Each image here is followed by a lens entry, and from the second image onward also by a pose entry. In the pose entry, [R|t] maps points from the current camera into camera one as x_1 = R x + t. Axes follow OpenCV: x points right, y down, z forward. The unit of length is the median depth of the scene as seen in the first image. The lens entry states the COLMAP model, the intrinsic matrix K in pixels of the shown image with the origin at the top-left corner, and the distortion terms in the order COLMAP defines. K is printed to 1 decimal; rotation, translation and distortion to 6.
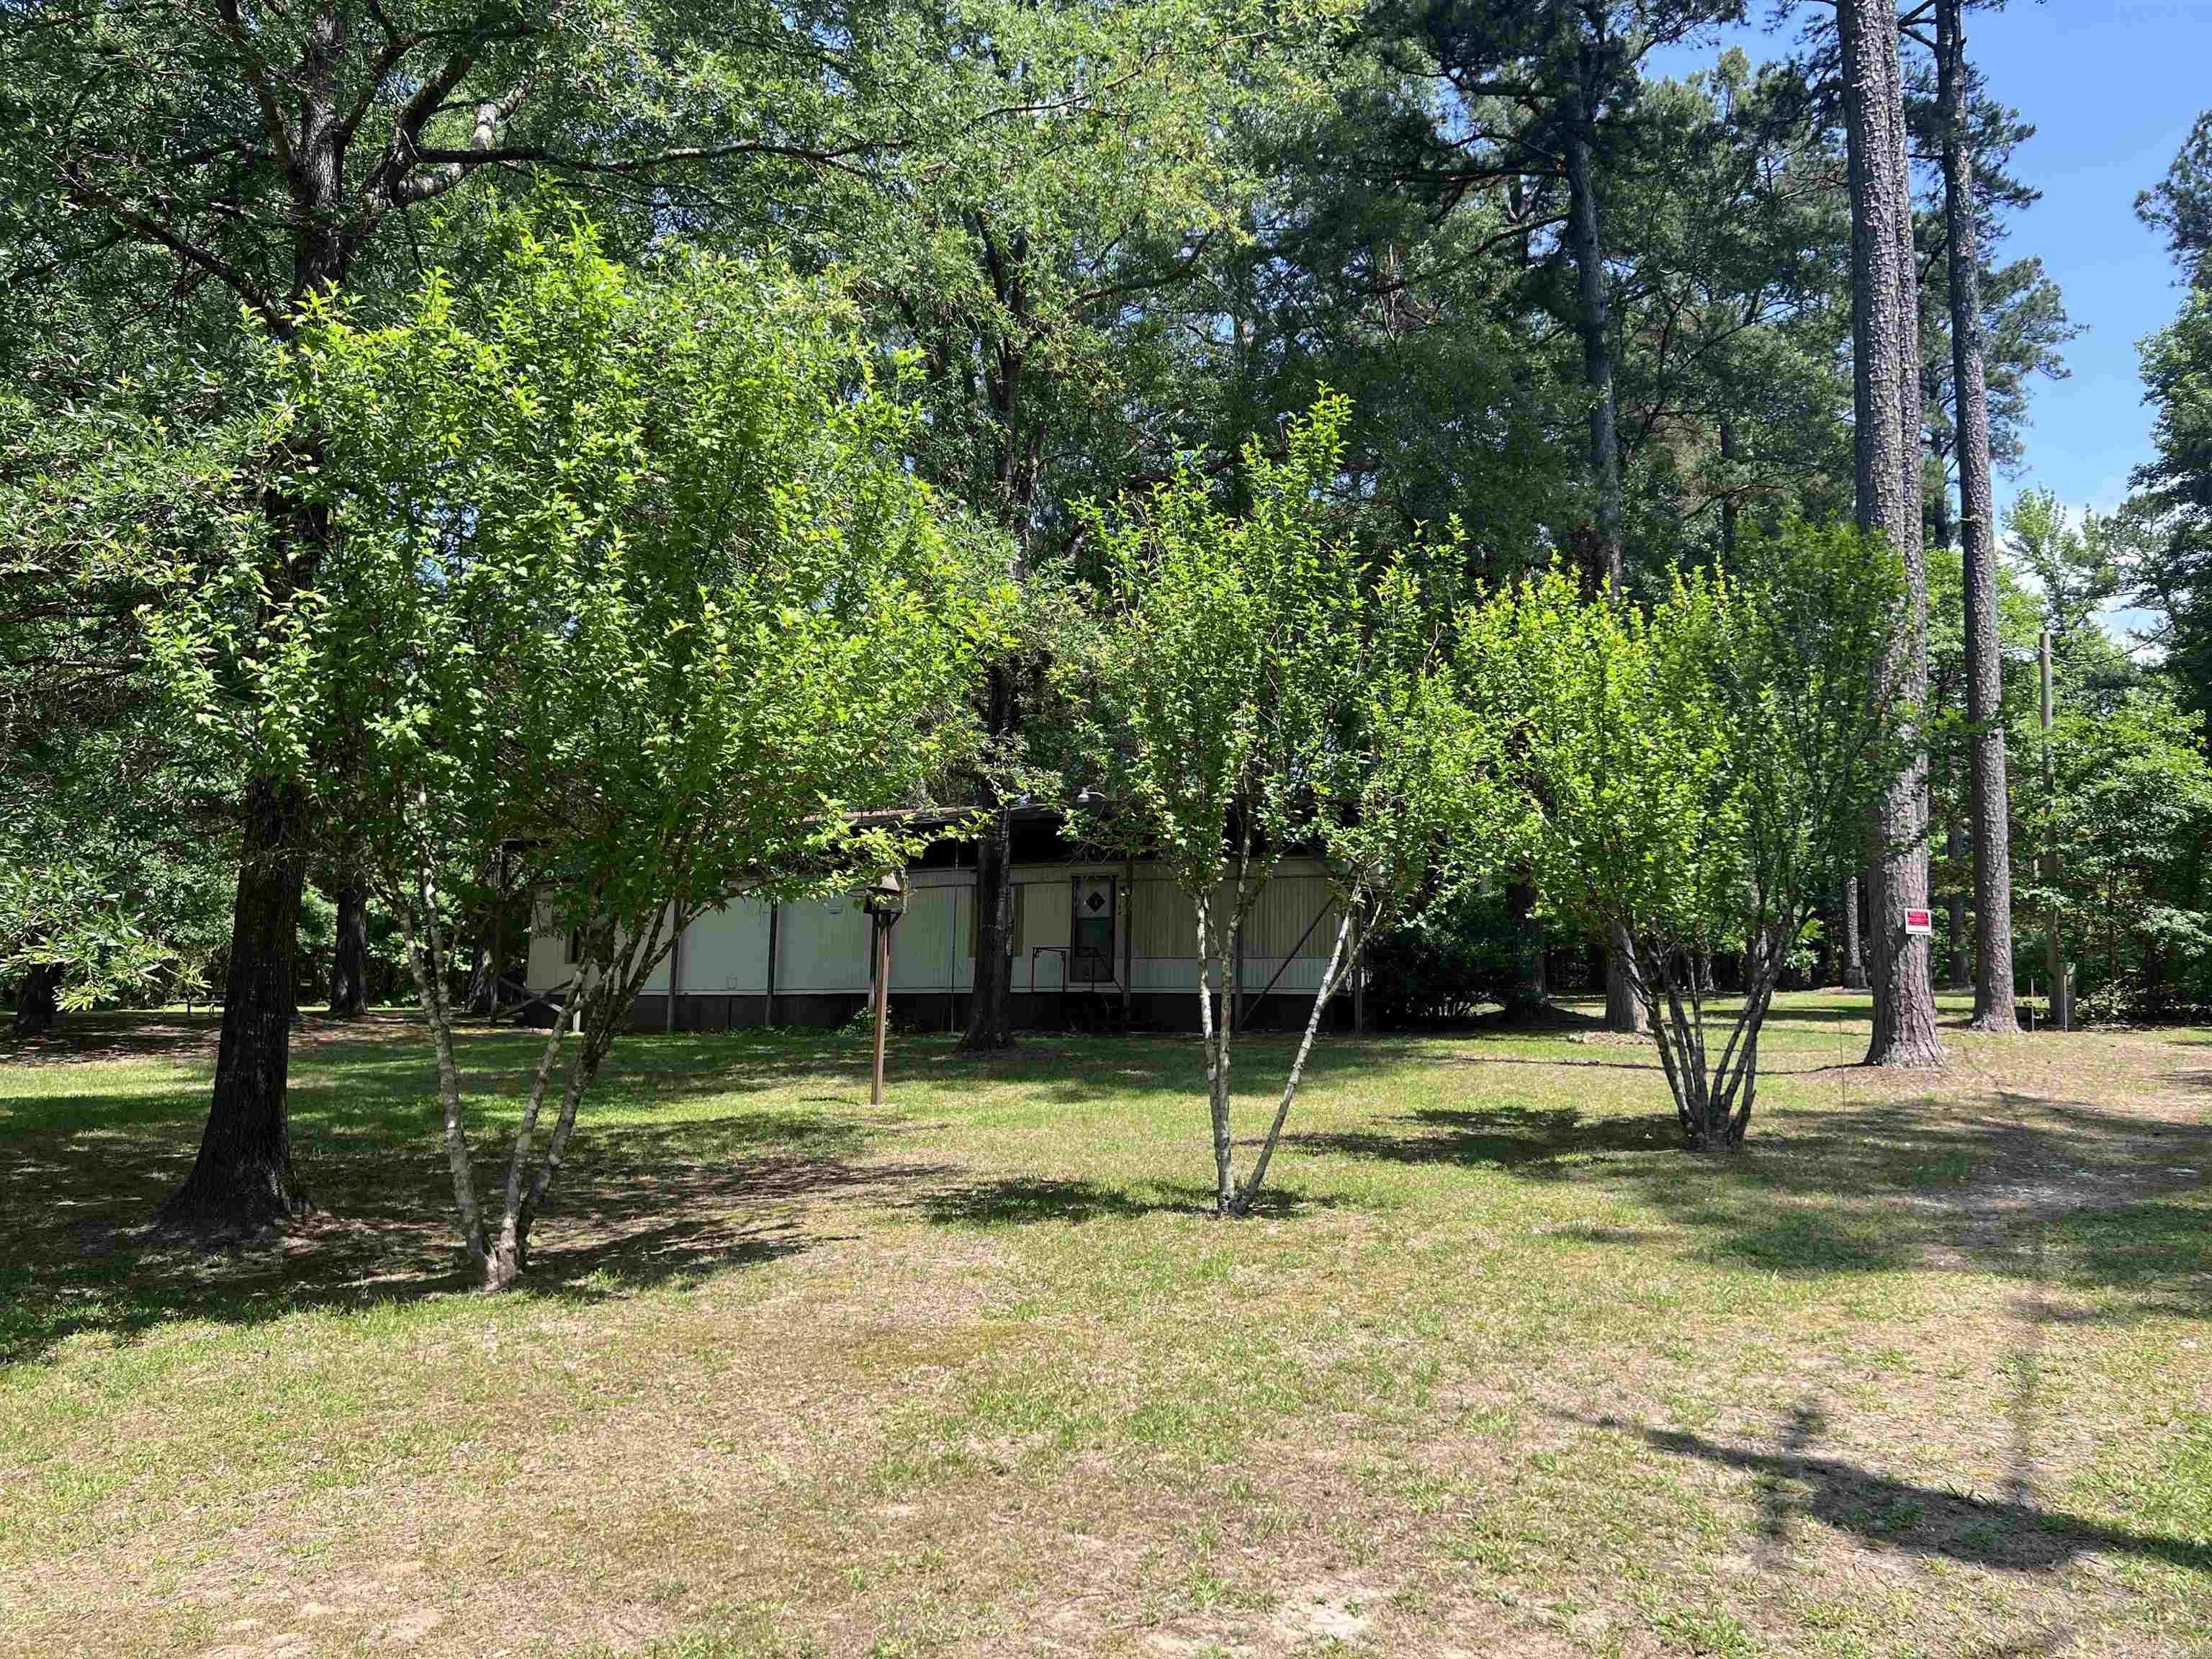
lens RADIAL K [[1688.3, 0, 1105.3], [0, 1688.3, 825.5], [0, 0, 1]] dist [0.025132, -0.002029]
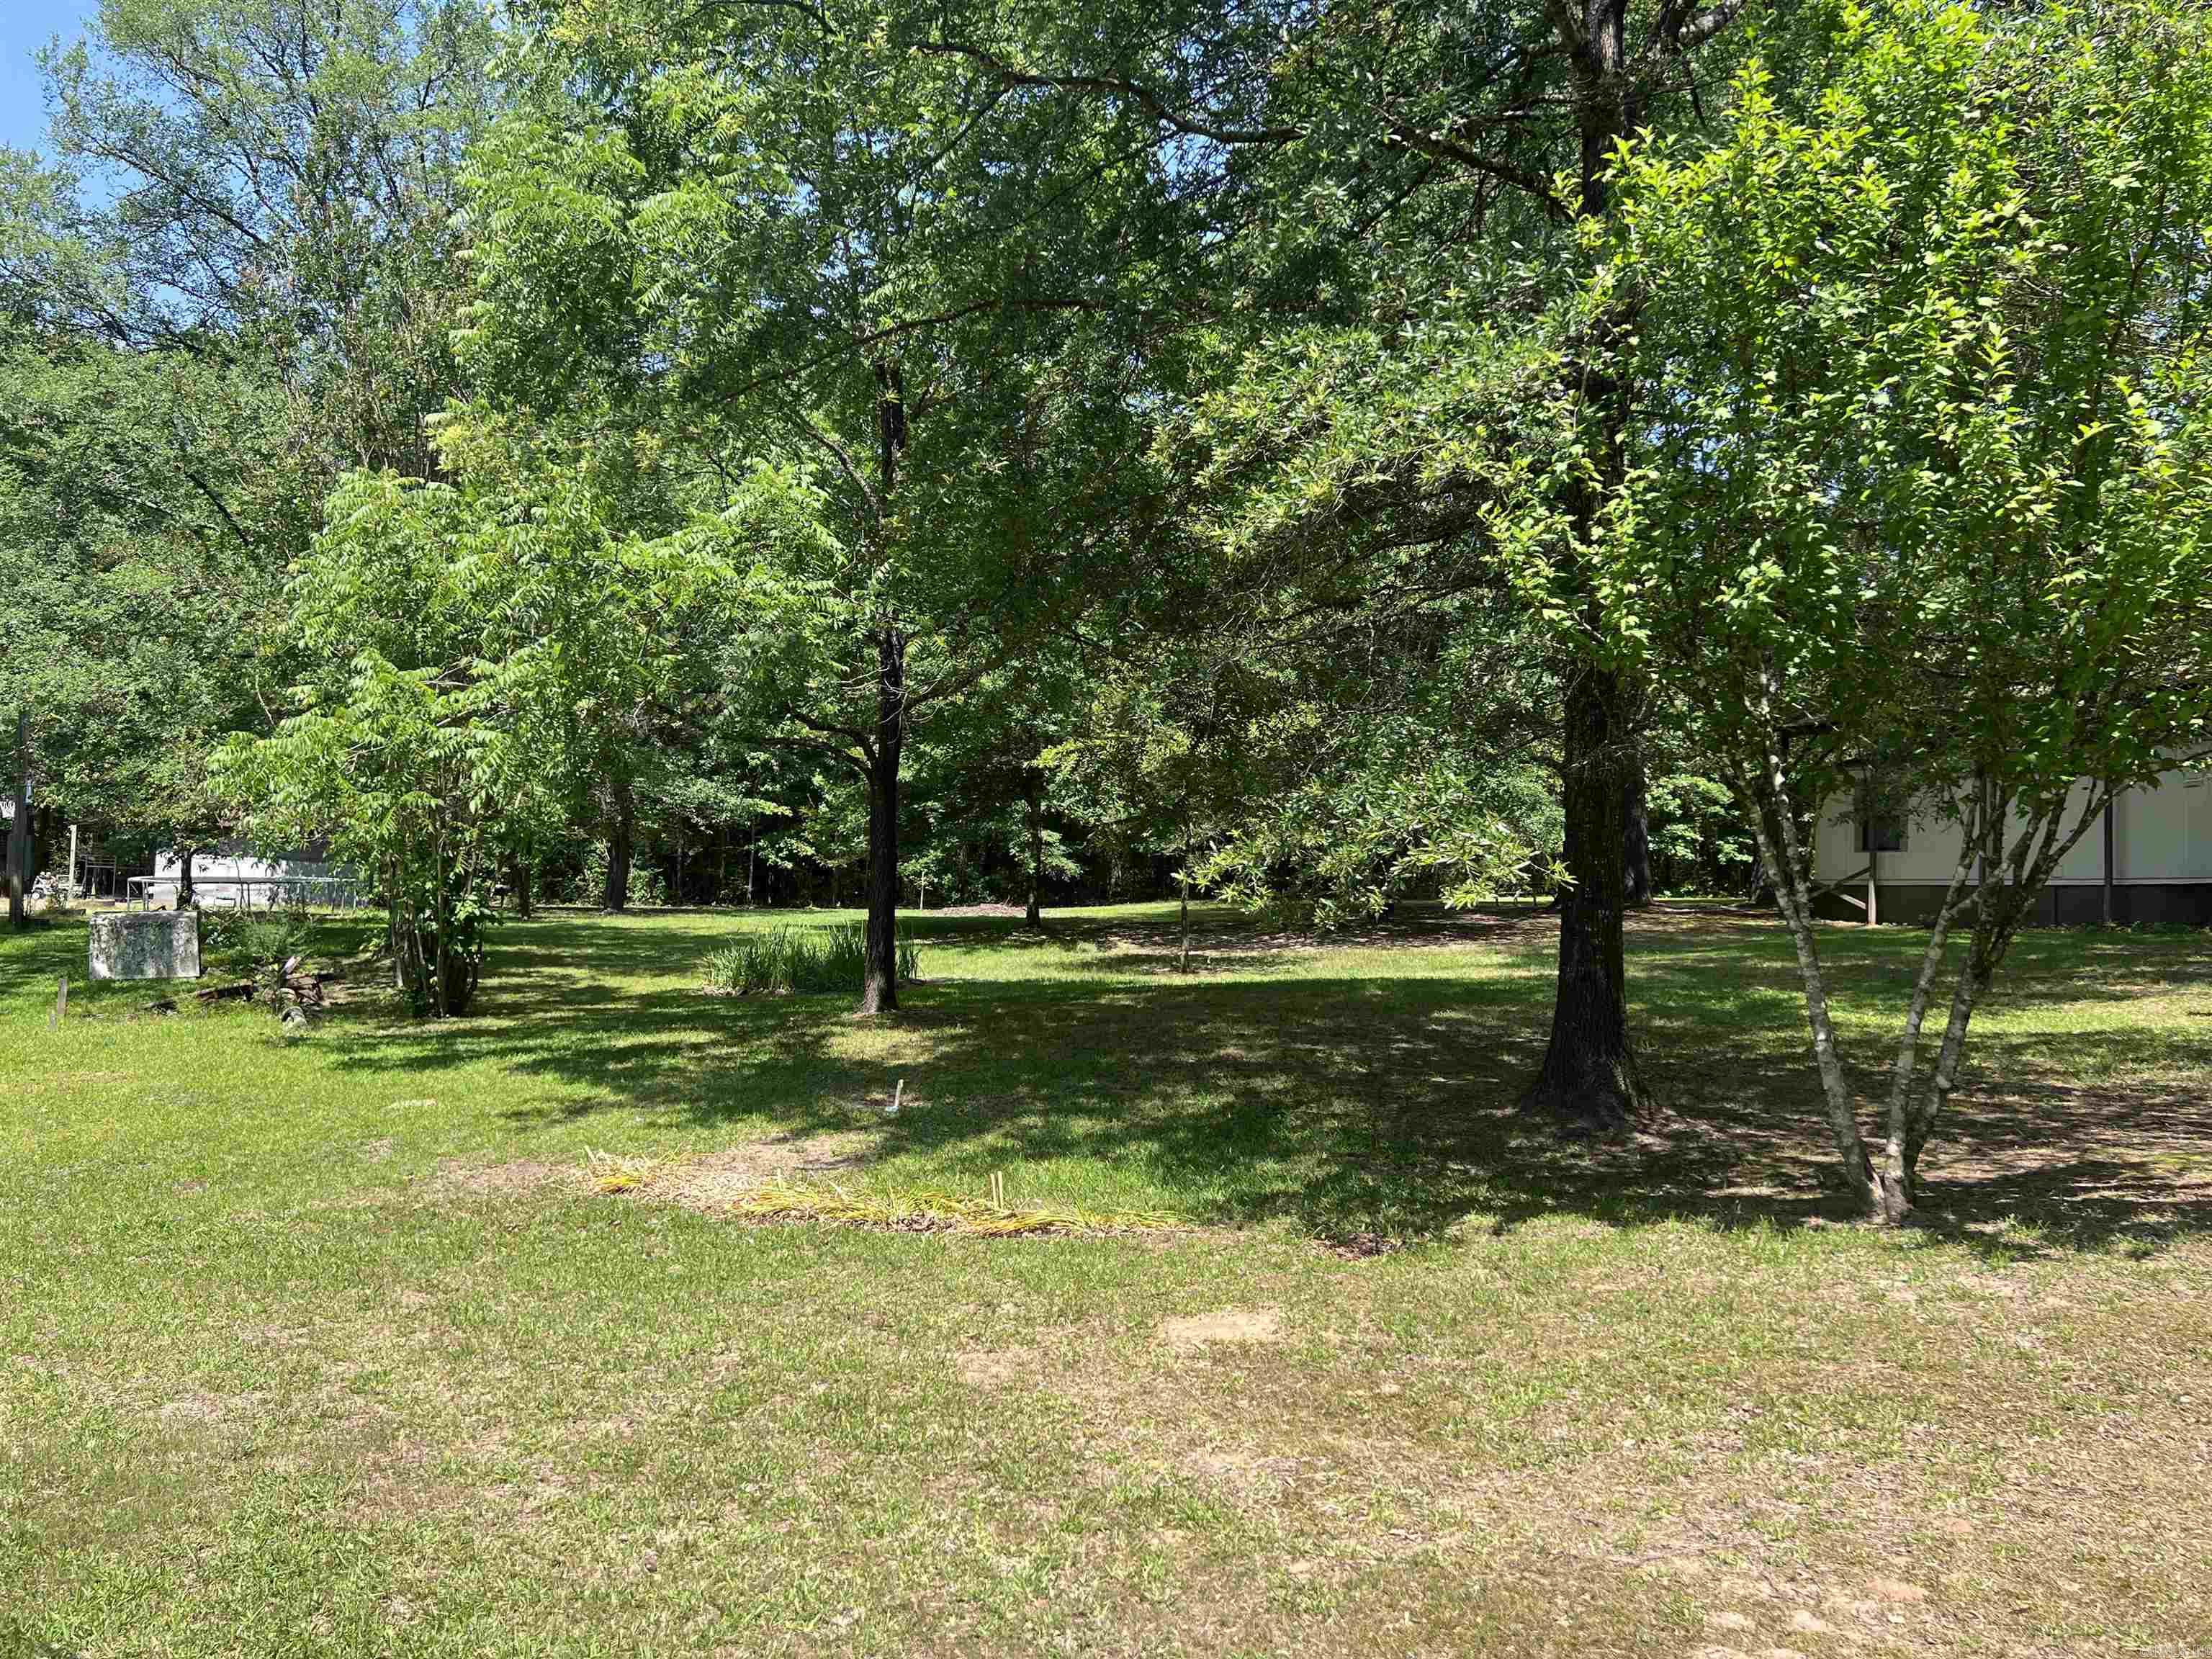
lens RADIAL K [[1688.3, 0, 1105.3], [0, 1688.3, 825.5], [0, 0, 1]] dist [0.025132, -0.002029]
pose [[0.754830, -0.027769, -0.655333, -0.075629], [0.070150, 0.996791, 0.038563, 0.002729], [0.652159, -0.075080, 0.754355, 0.075116]]
